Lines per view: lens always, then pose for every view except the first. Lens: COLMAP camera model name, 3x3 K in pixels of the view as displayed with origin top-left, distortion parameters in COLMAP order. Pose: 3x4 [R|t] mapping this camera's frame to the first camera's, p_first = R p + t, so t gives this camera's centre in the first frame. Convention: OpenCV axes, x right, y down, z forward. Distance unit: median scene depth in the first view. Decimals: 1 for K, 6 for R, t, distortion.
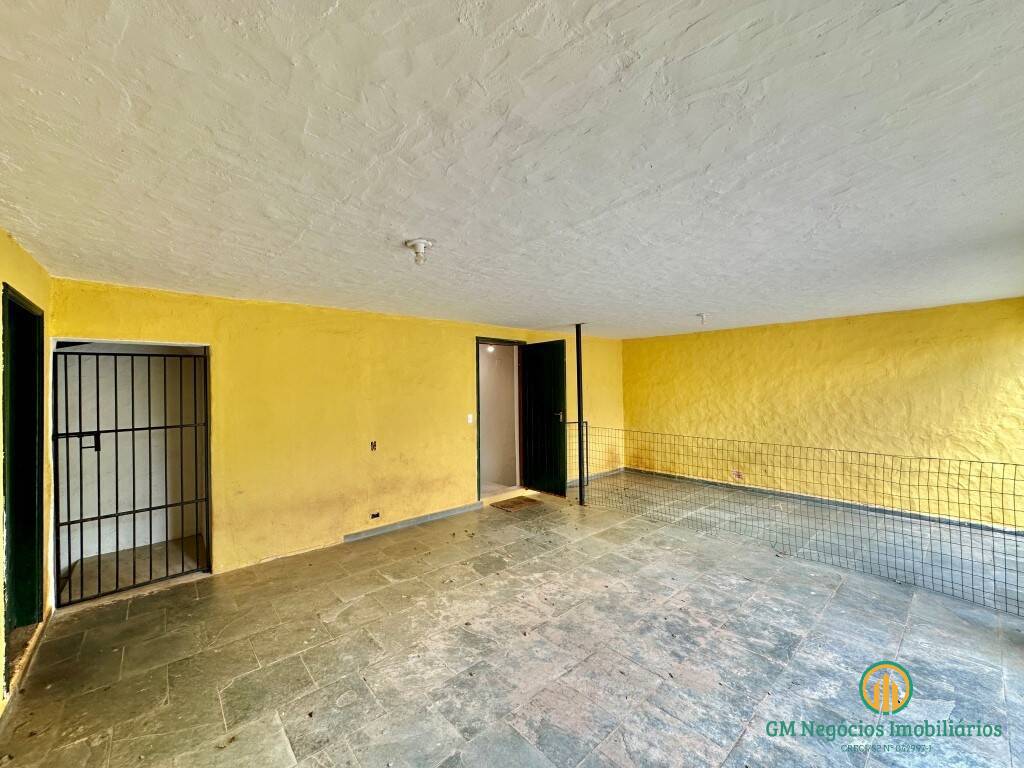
lens RADIAL K [[408.2, 0, 510.8], [0, 408.2, 385.6], [0, 0, 1]] dist [0.002072, -0.002244]
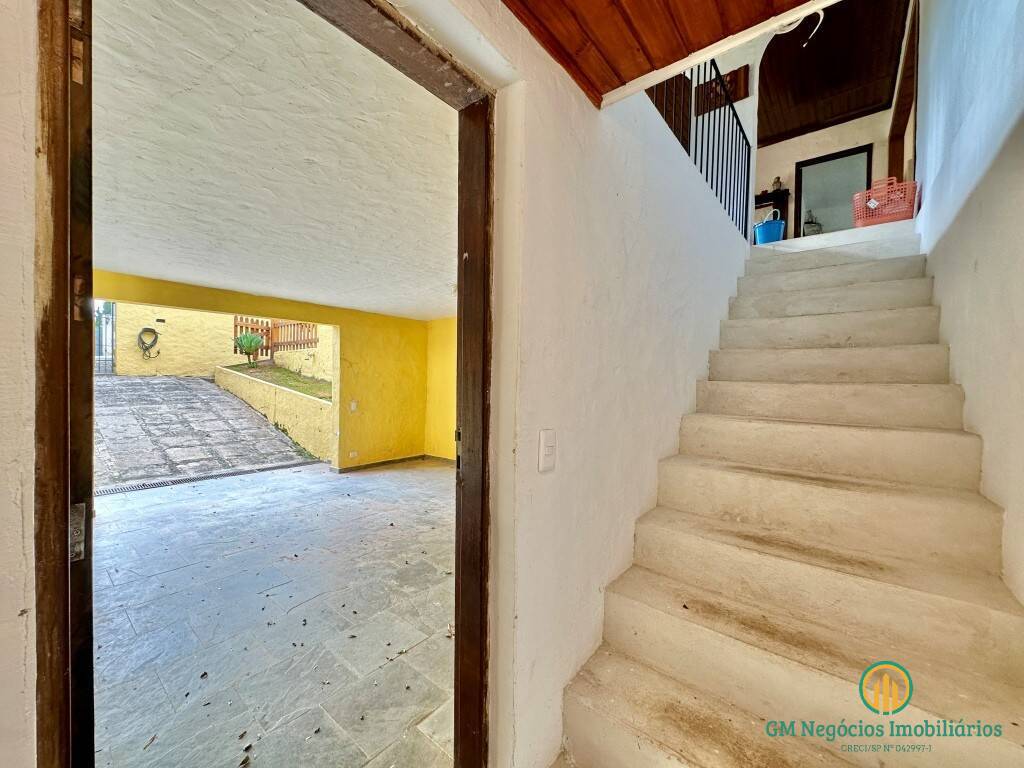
lens RADIAL K [[408.2, 0, 510.2], [0, 408.2, 383.3], [0, 0, 1]] dist [0.002072, -0.002244]
pose [[-0.985782, 0.000143, -0.168032, -0.130676], [-0.001638, 0.999944, 0.010457, 0.070998], [0.168024, 0.010584, -0.985726, 2.411177]]
